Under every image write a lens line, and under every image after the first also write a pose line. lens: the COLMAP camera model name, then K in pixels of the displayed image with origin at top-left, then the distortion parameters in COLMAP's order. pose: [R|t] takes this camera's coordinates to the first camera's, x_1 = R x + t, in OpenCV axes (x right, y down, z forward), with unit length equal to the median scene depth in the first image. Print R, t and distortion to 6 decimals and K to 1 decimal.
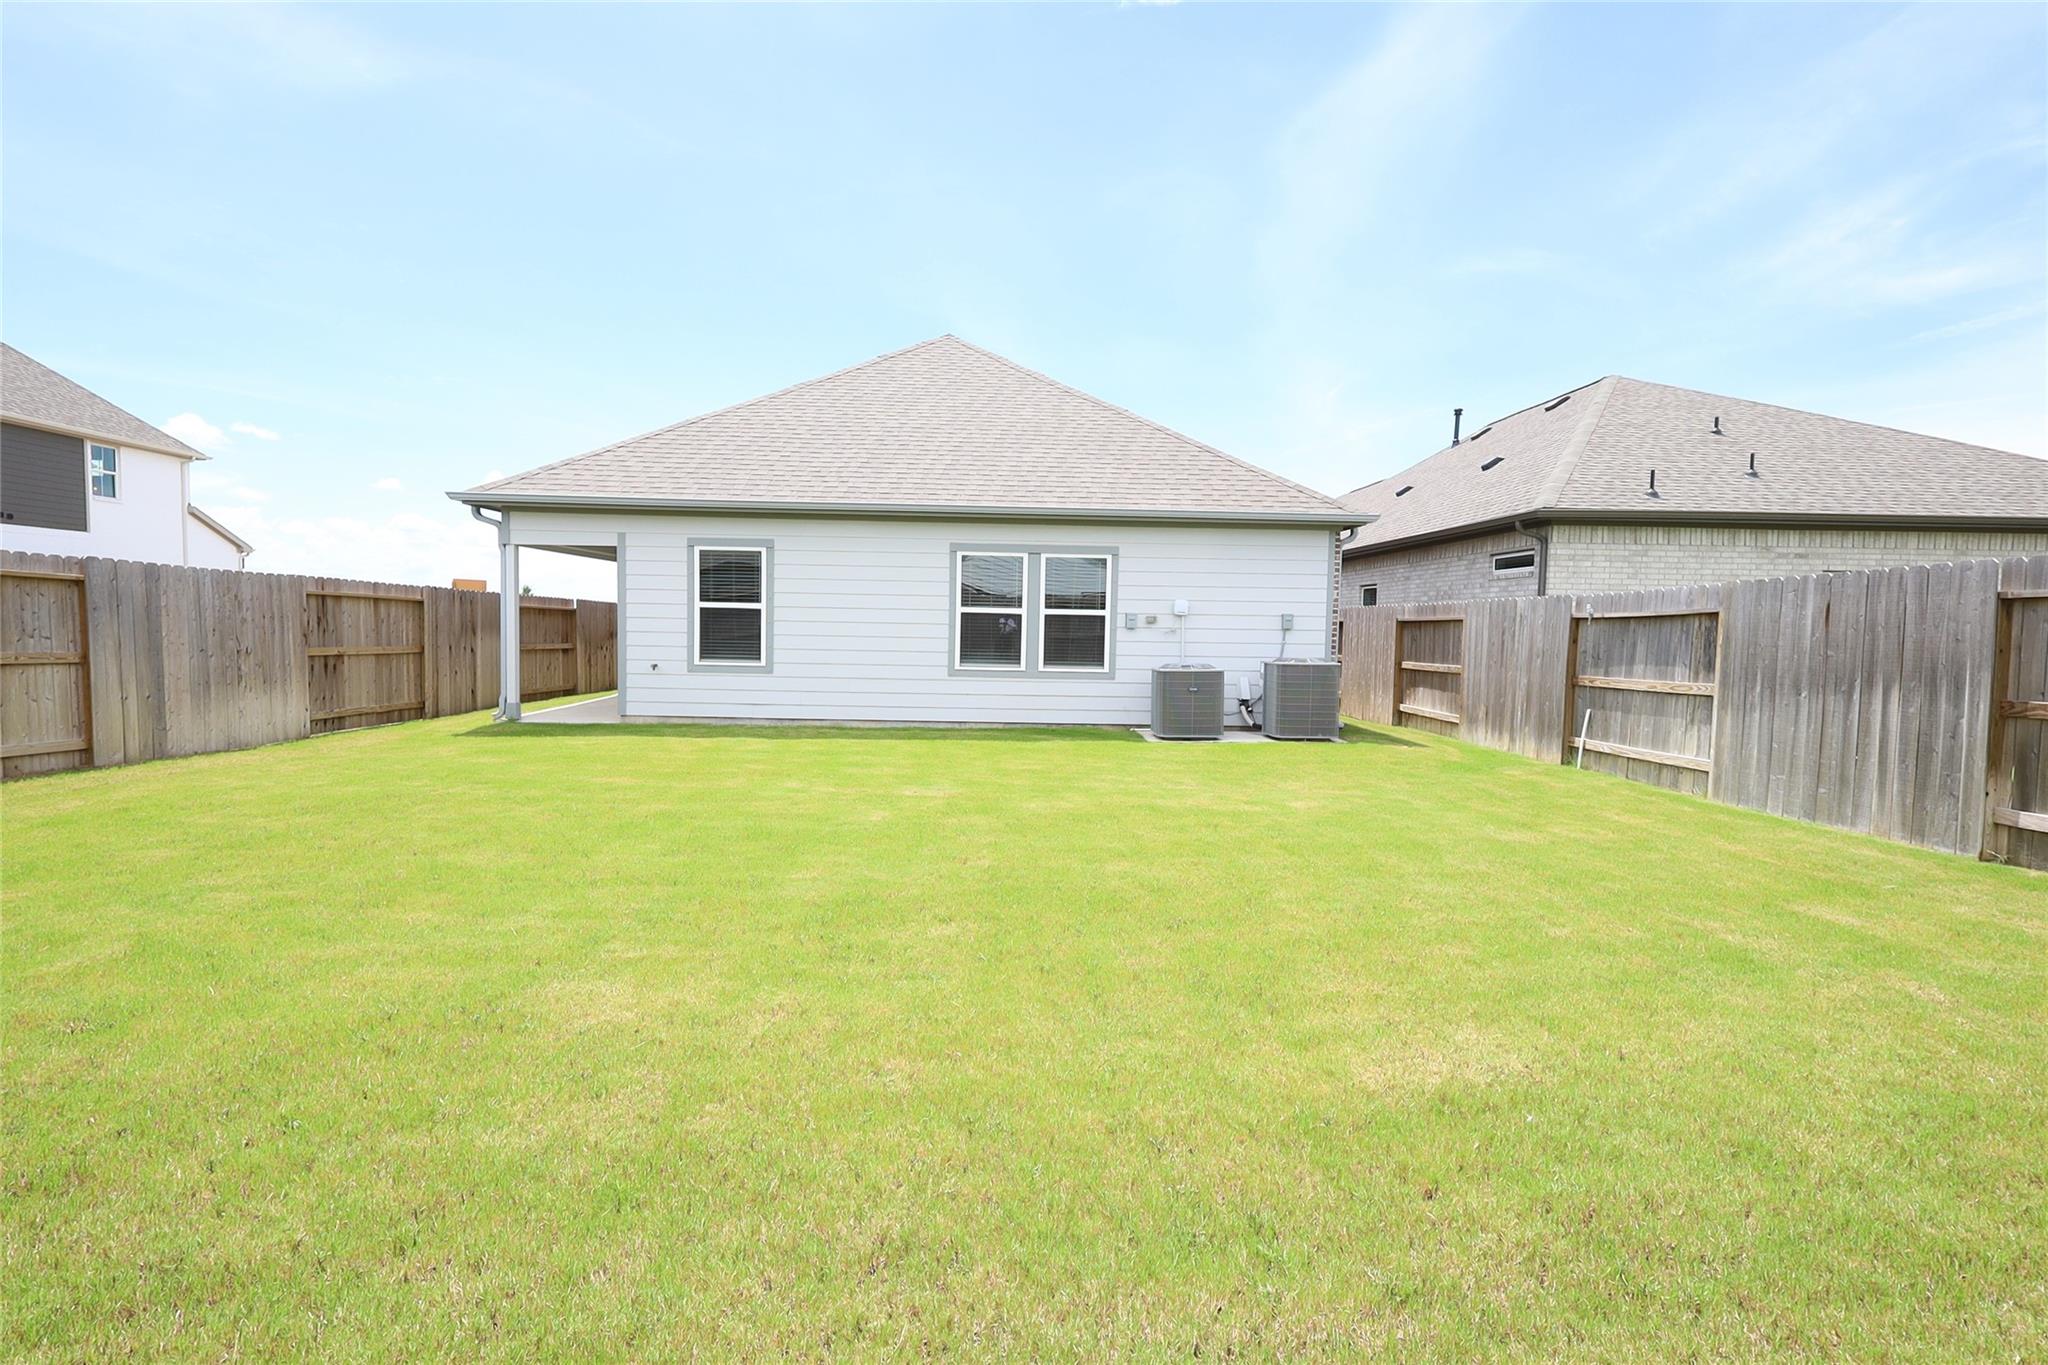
lens RADIAL K [[941.3, 0, 1027.4], [0, 941.3, 686.3], [0, 0, 1]] dist [0.002904, 0.000221]
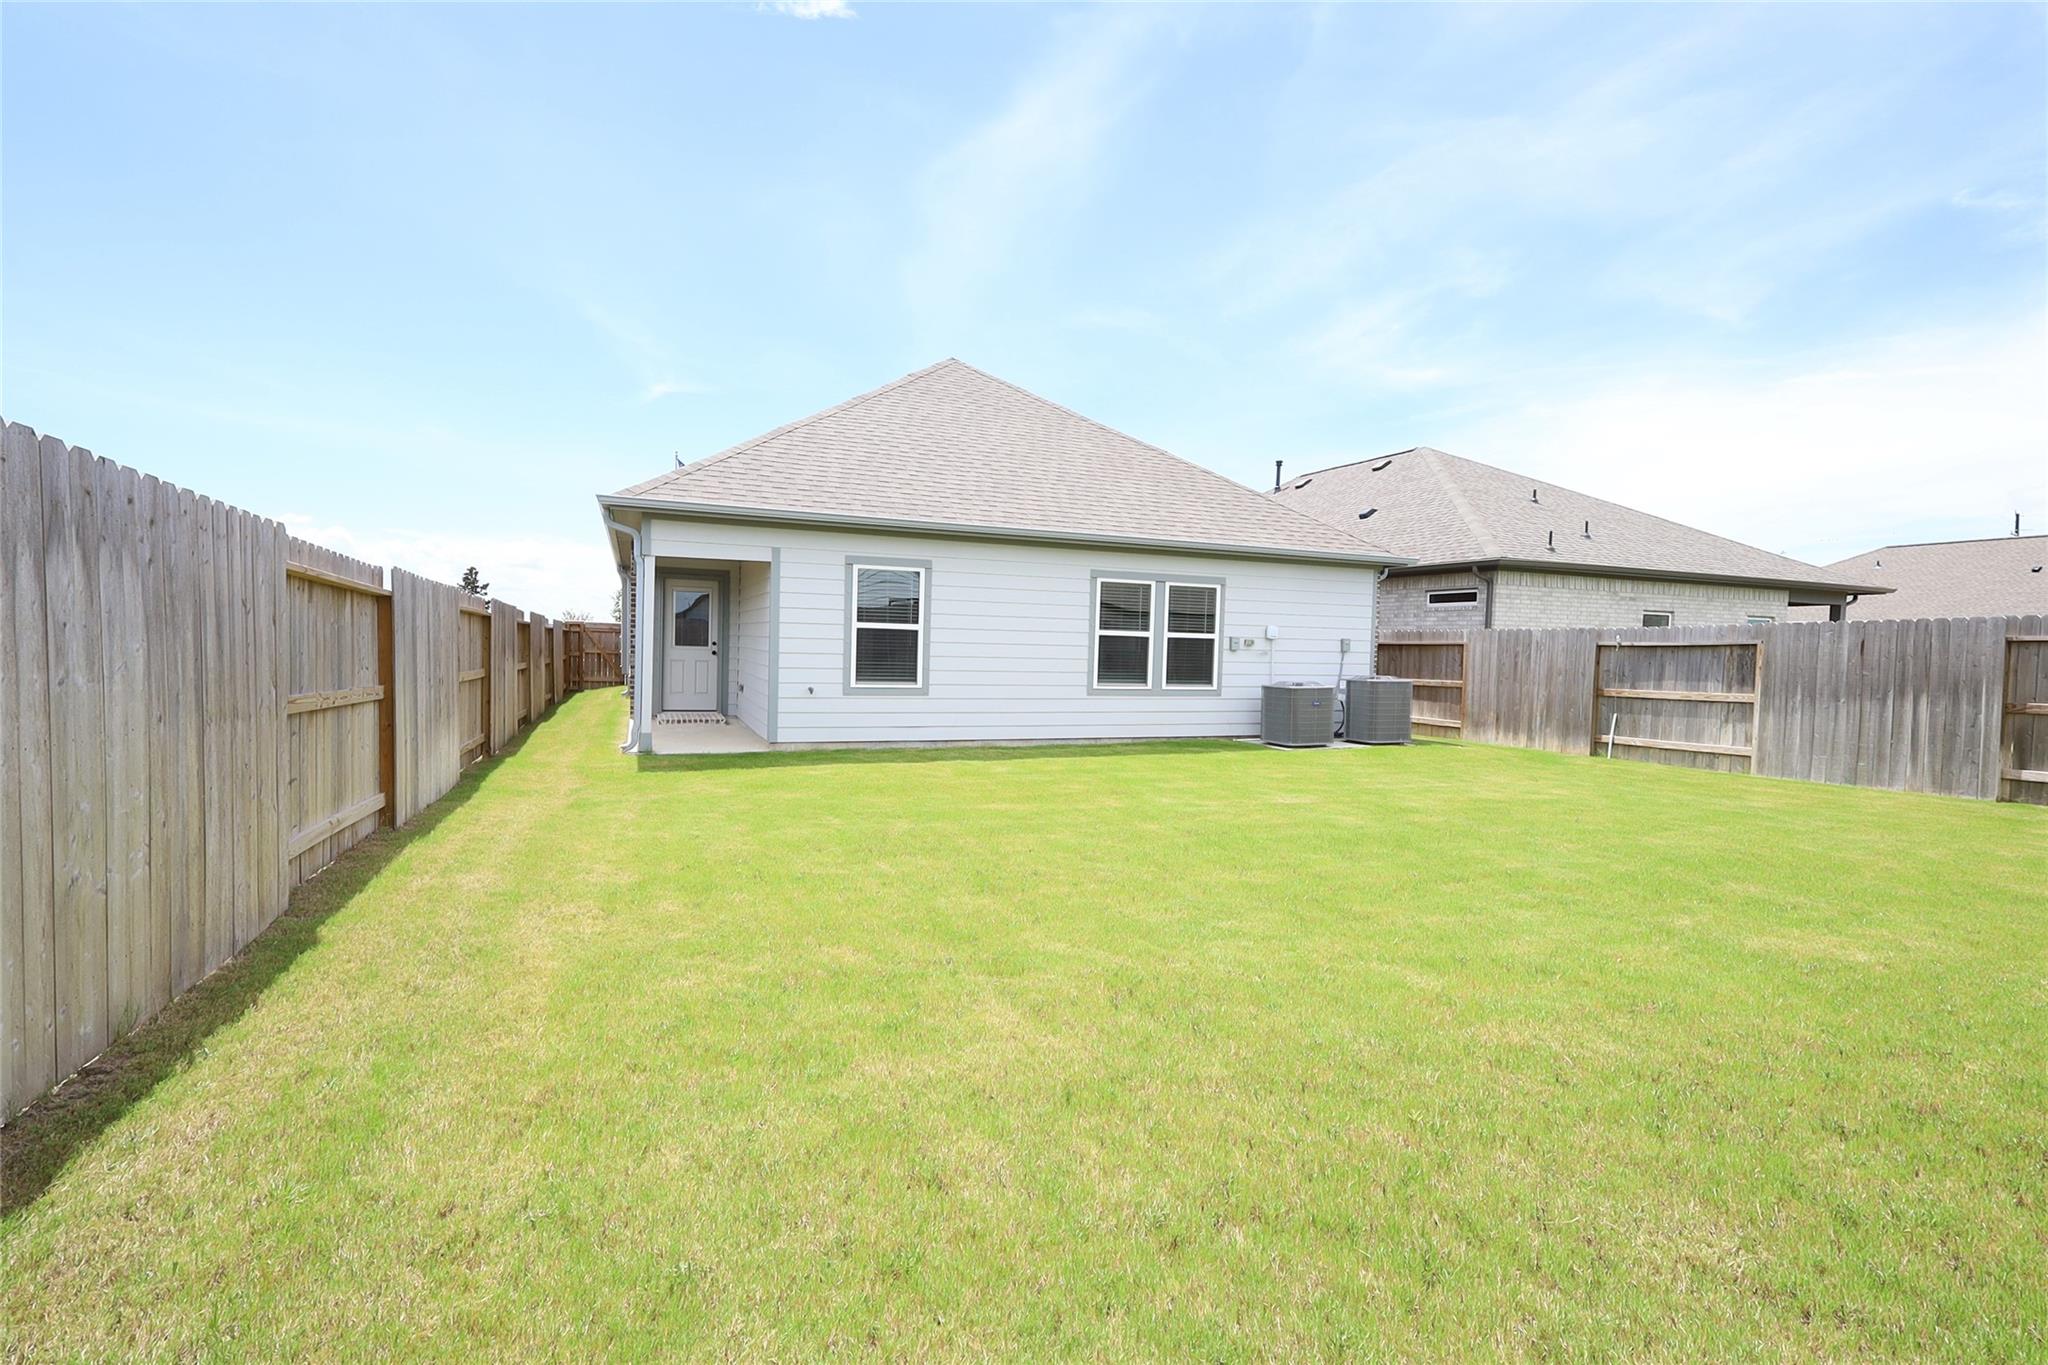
lens RADIAL K [[941.3, 0, 1031.0], [0, 941.3, 678.4], [0, 0, 1]] dist [0.002904, 0.000221]
pose [[0.931989, -0.008752, 0.362382, -0.534543], [0.016354, 0.999706, -0.017916, -0.012157], [-0.362118, 0.022624, 0.931858, 0.041014]]
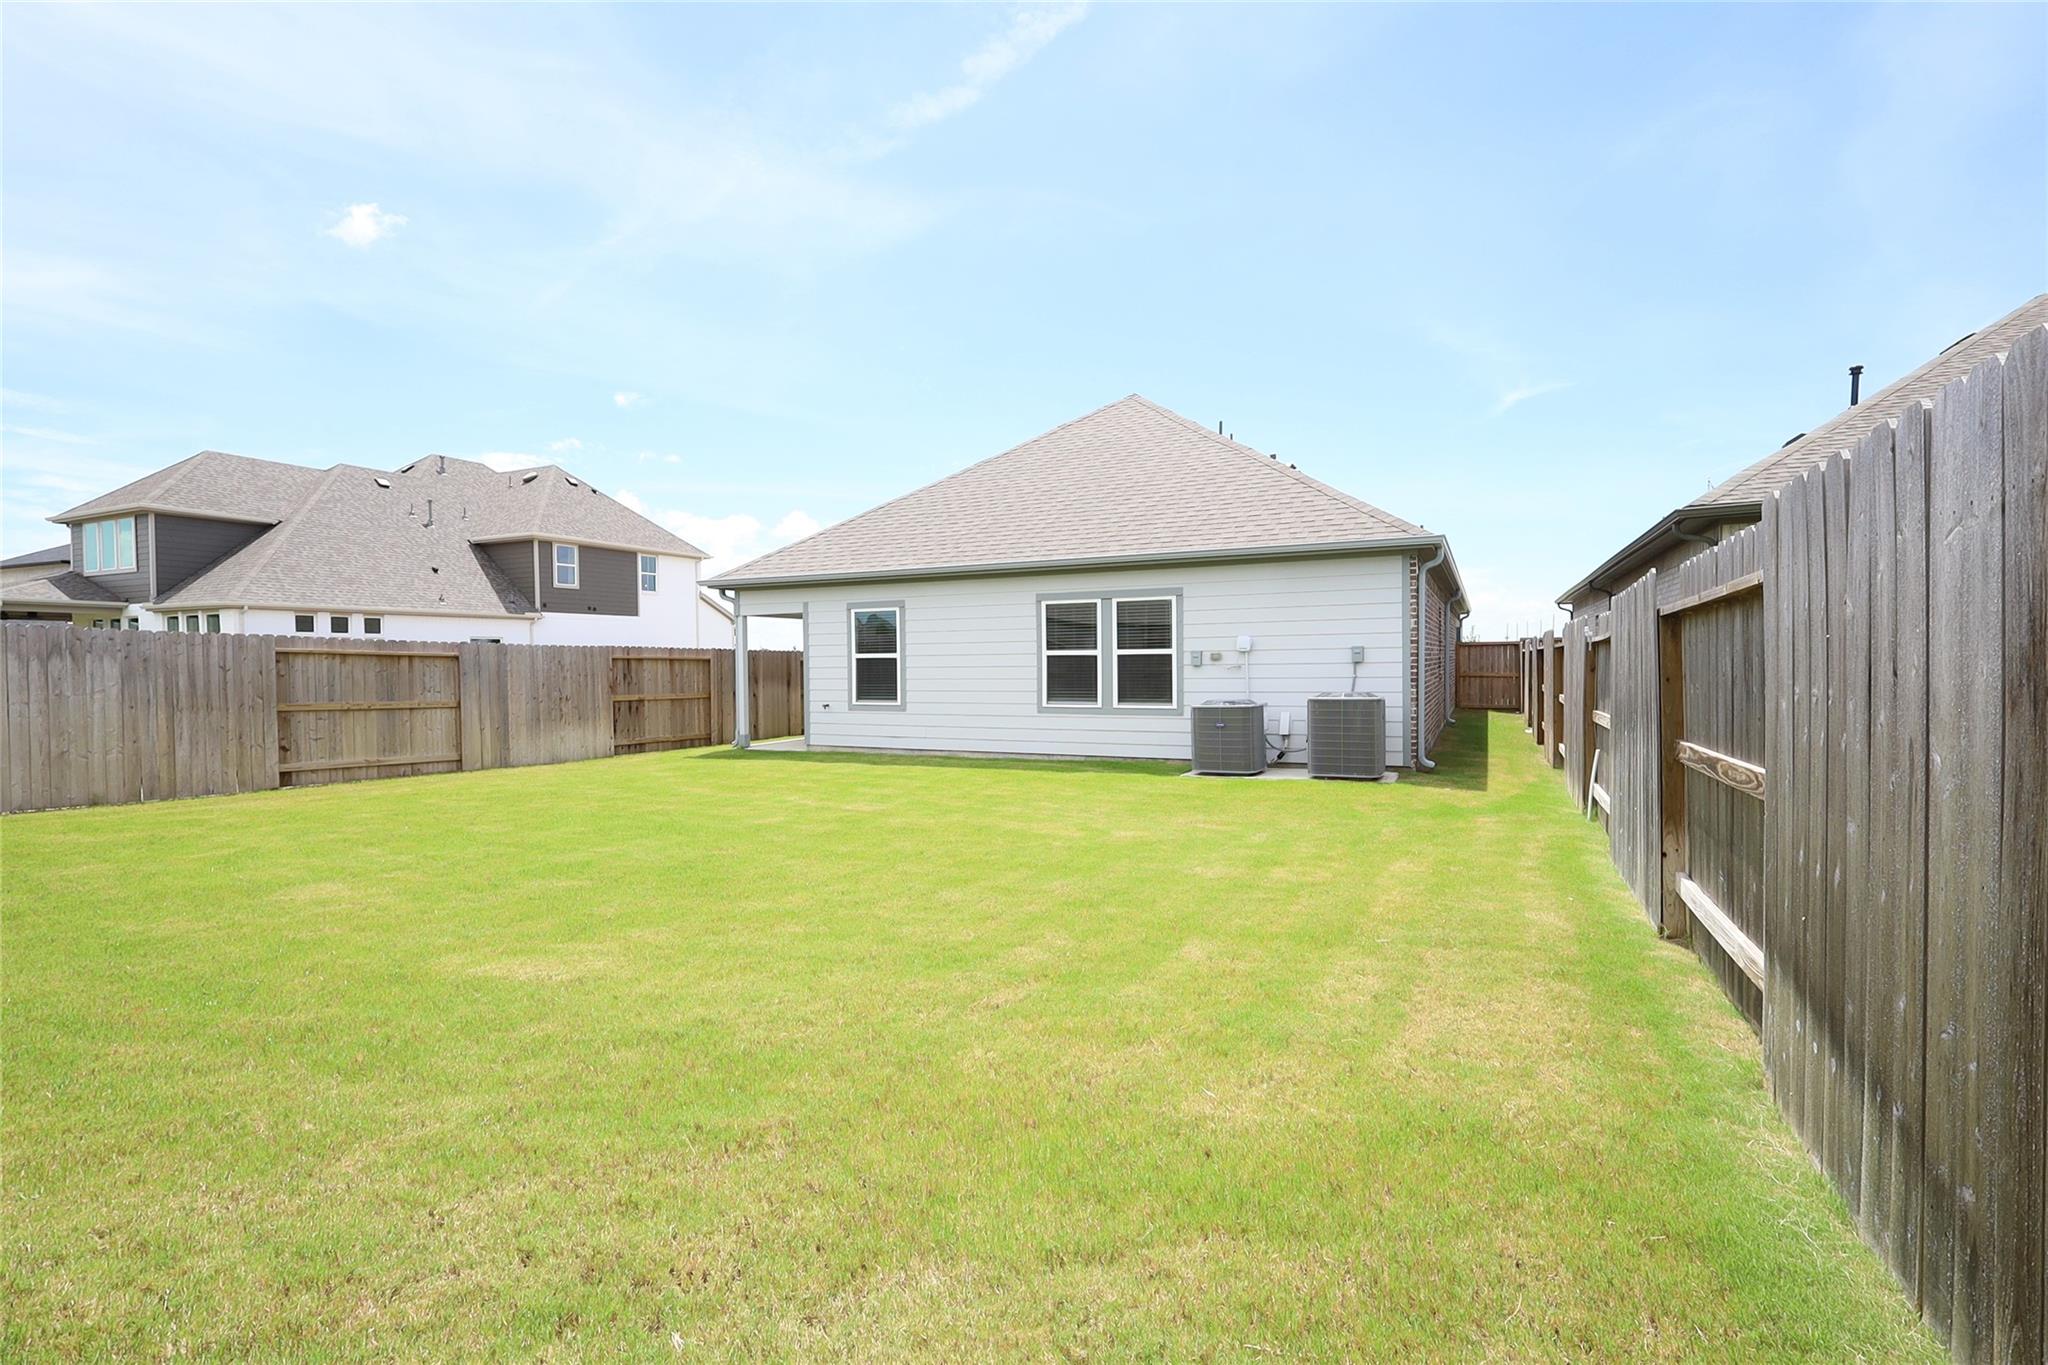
lens RADIAL K [[941.3, 0, 1027.6], [0, 941.3, 693.5], [0, 0, 1]] dist [0.002904, 0.000221]
pose [[0.885289, -0.013555, -0.464844, 0.431238], [-0.001947, 0.999458, -0.032852, 0.002683], [0.465037, 0.029988, 0.884783, 0.009144]]
